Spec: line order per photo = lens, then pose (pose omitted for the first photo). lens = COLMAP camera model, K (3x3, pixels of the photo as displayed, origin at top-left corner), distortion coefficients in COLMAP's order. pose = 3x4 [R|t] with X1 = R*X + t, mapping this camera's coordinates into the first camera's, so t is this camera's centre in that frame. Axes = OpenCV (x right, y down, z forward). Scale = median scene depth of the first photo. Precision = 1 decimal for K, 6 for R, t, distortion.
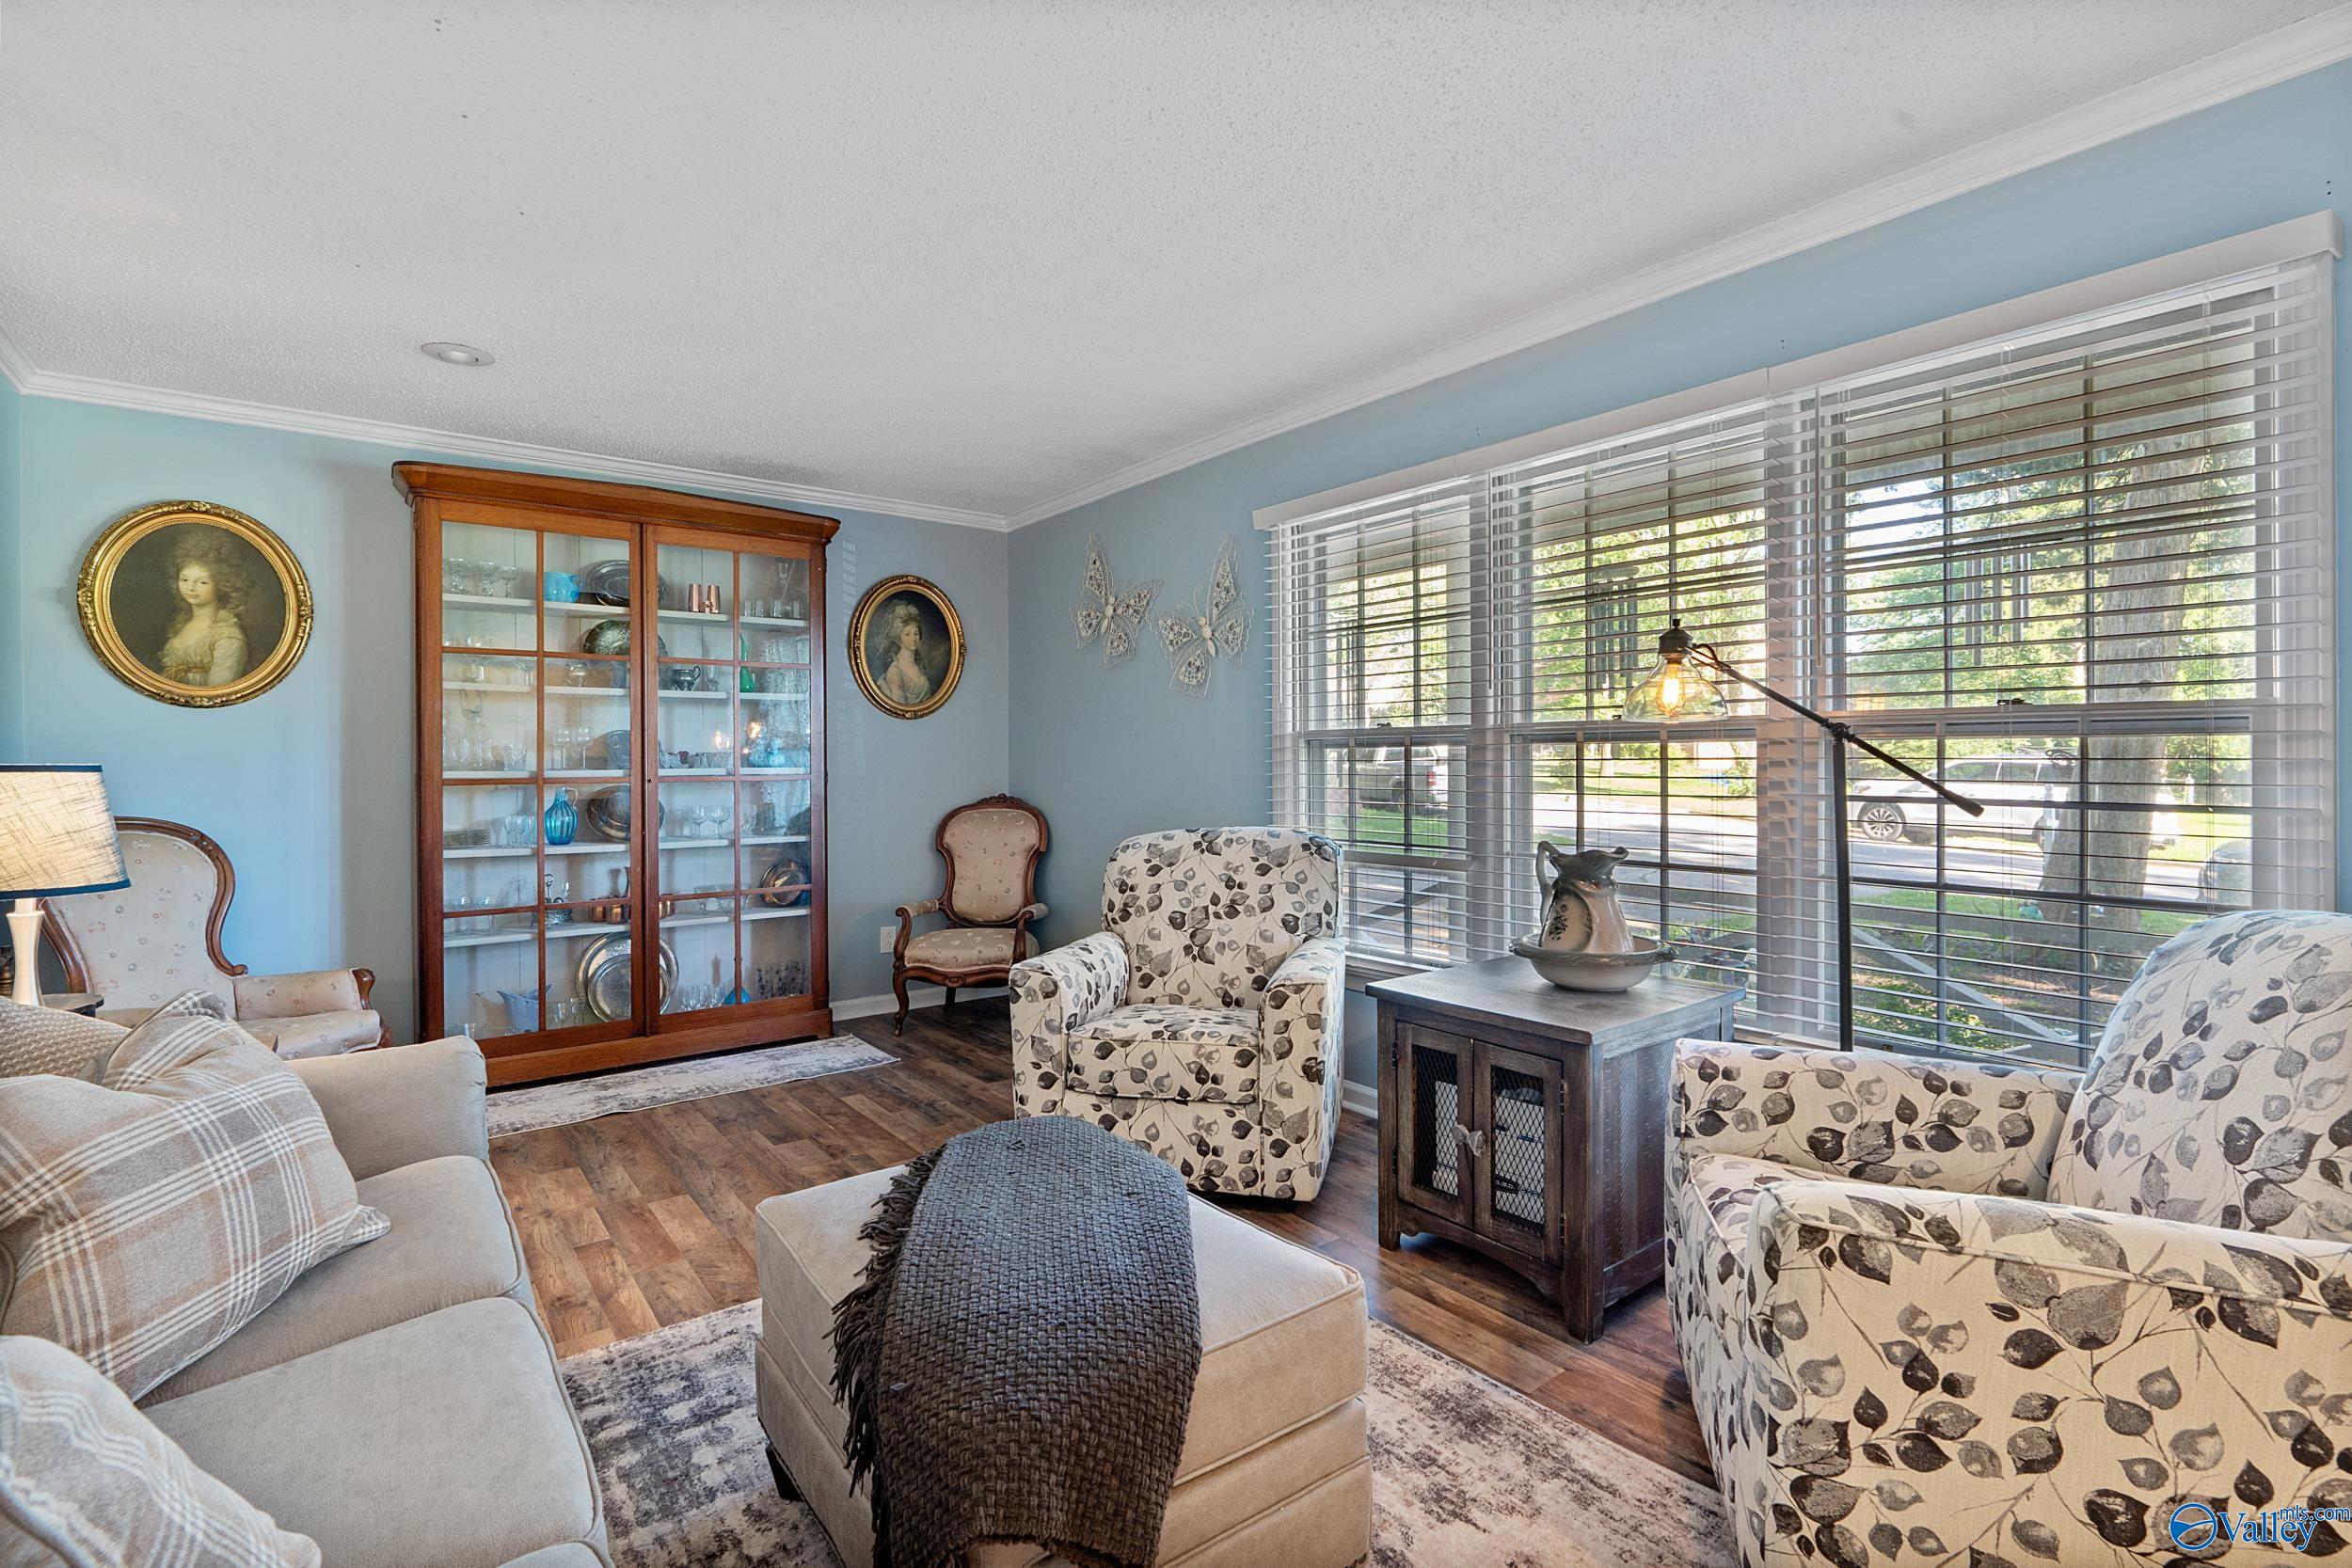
lens RADIAL K [[1083.6, 0, 1176.8], [0, 1083.6, 762.8], [0, 0, 1]] dist [0.001240, 0.000853]
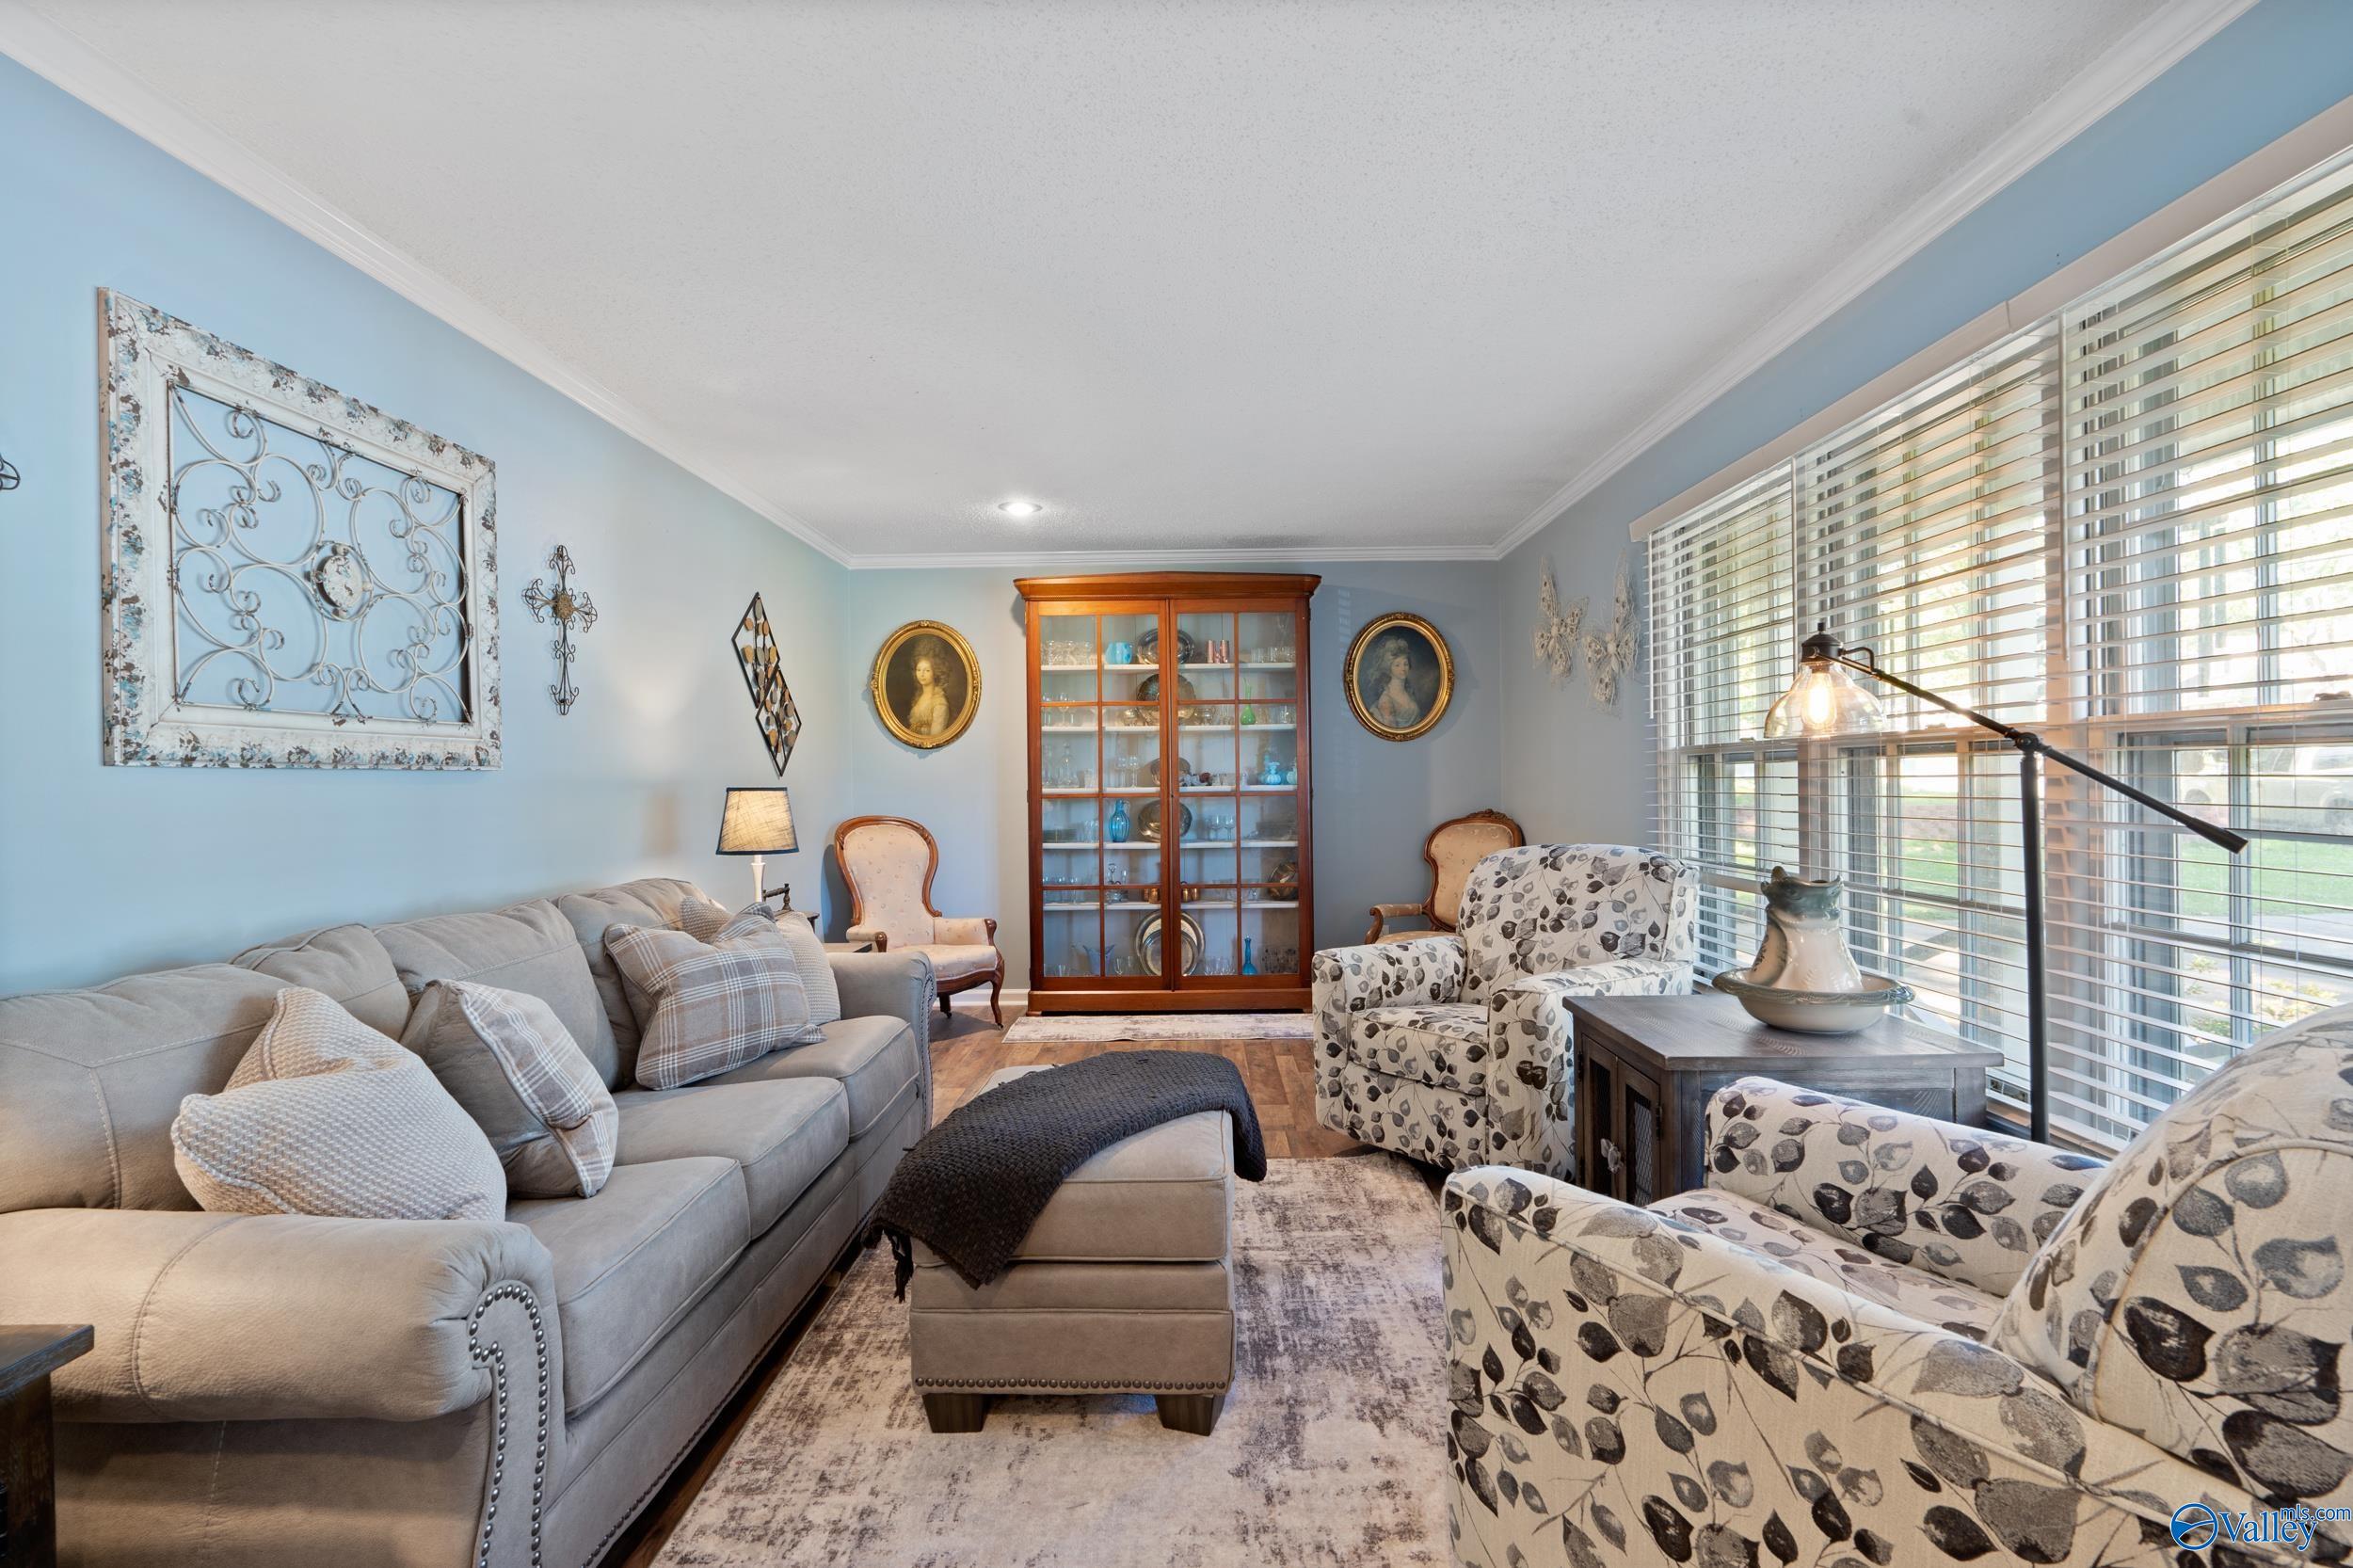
lens RADIAL K [[1084.1, 0, 1179.7], [0, 1084.1, 789.6], [0, 0, 1]] dist [0.001240, 0.000853]
pose [[0.782615, 0.001267, -0.622505, 0.495203], [0.006019, 0.999936, 0.009602, -0.004564], [0.622477, -0.011262, 0.782557, -0.032122]]
